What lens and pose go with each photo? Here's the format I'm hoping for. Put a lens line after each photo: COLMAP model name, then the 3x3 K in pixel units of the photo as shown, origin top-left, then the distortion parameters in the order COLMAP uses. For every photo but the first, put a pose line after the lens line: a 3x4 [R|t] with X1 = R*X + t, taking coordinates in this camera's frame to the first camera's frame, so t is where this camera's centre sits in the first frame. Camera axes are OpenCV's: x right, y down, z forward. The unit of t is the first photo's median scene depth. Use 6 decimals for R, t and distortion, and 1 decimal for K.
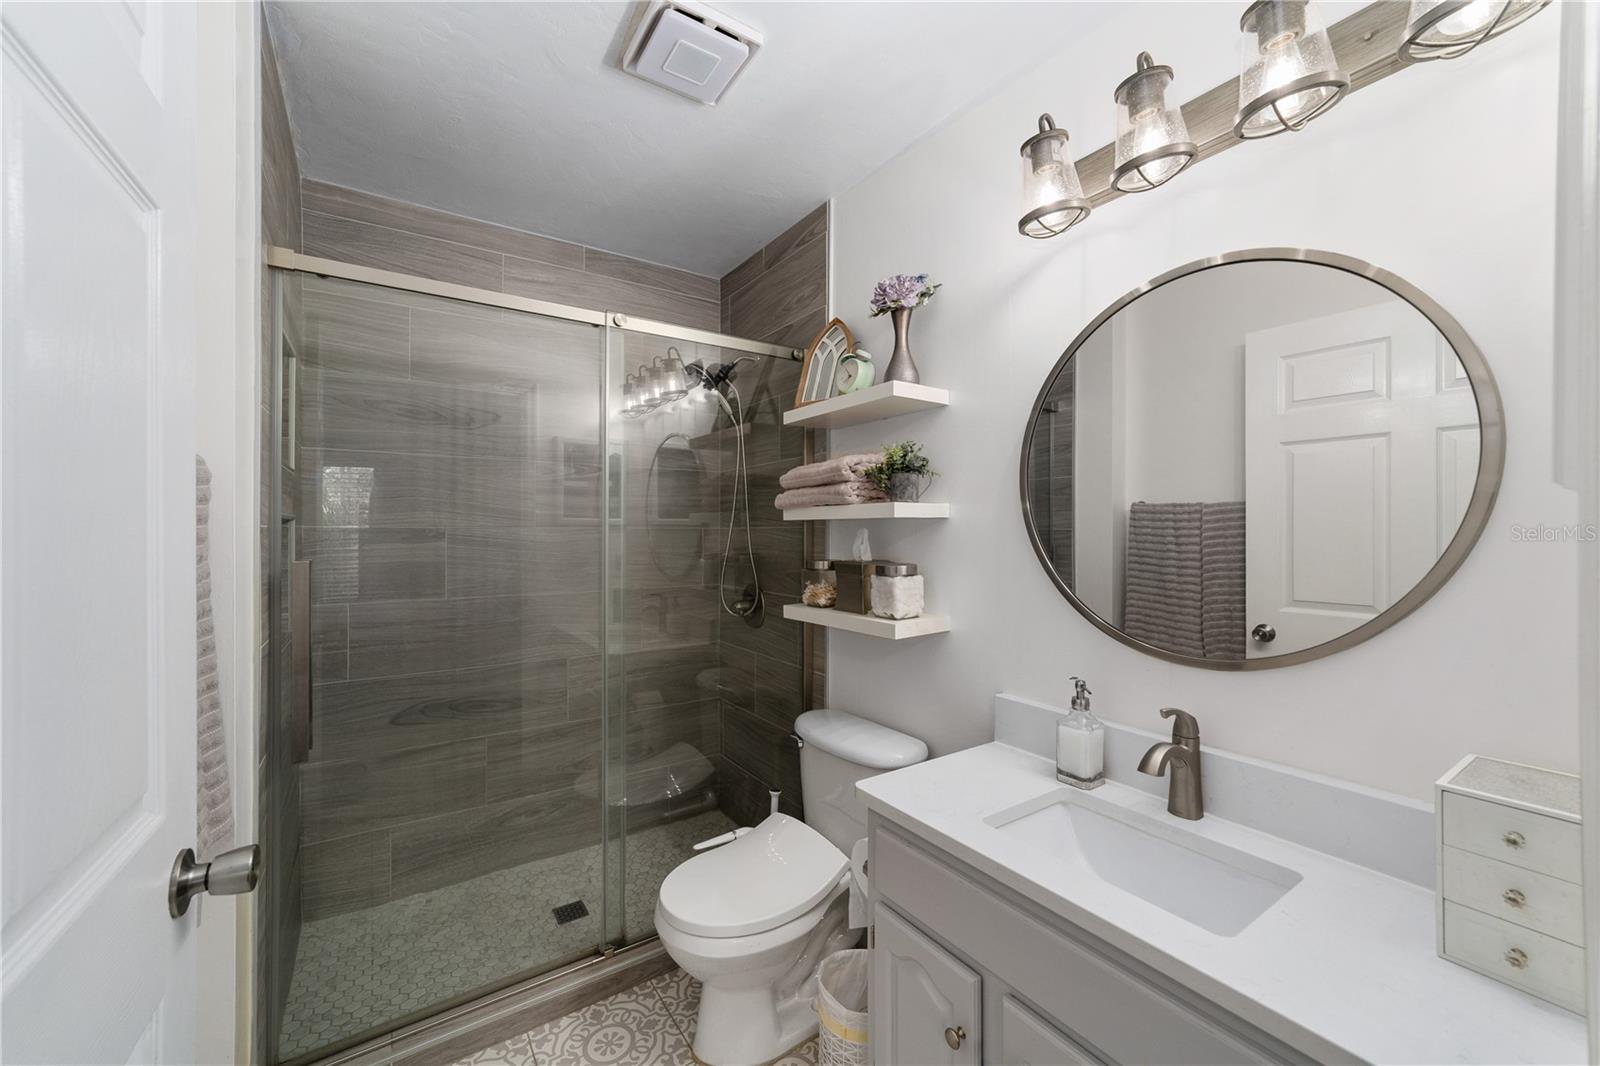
lens RADIAL K [[615.1, 0, 794.5], [0, 615.1, 528.7], [0, 0, 1]] dist [-0.010154, 0.004301]
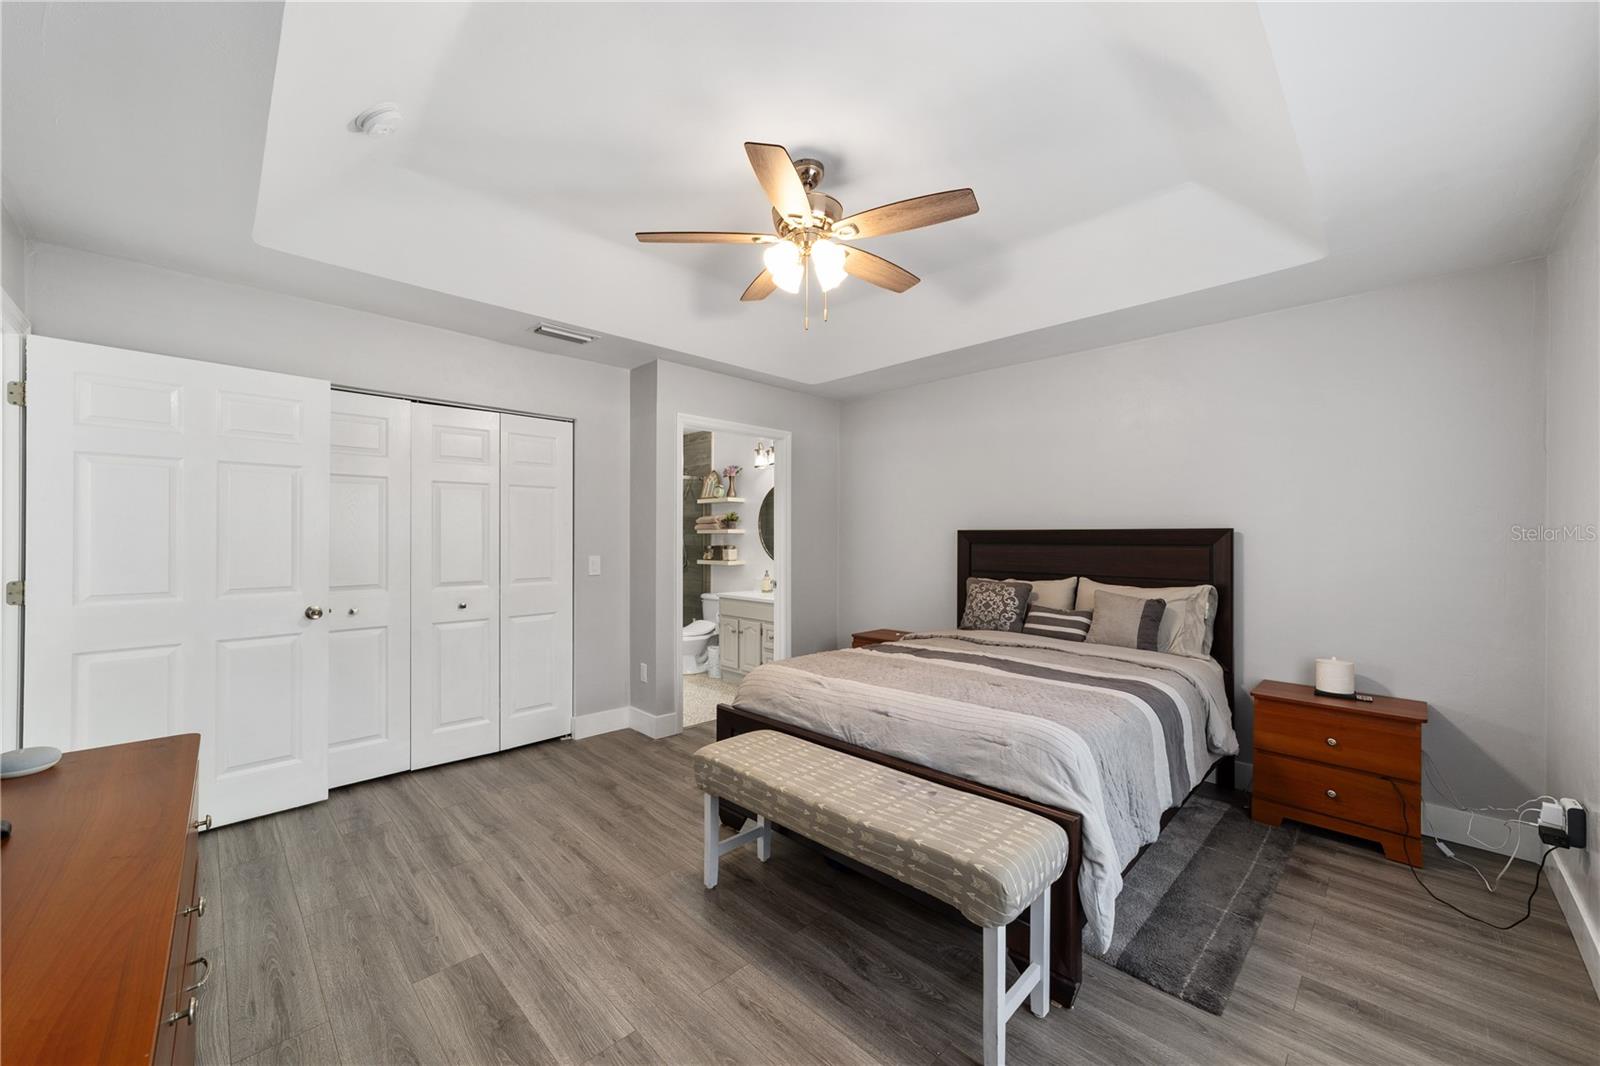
lens RADIAL K [[615.1, 0, 802.2], [0, 615.1, 536.7], [0, 0, 1]] dist [-0.010154, 0.004301]
pose [[0.982646, 0.001871, 0.185481, -0.080441], [-0.002915, 0.999981, 0.005357, -0.016647], [-0.185468, -0.005804, 0.982633, -2.451061]]
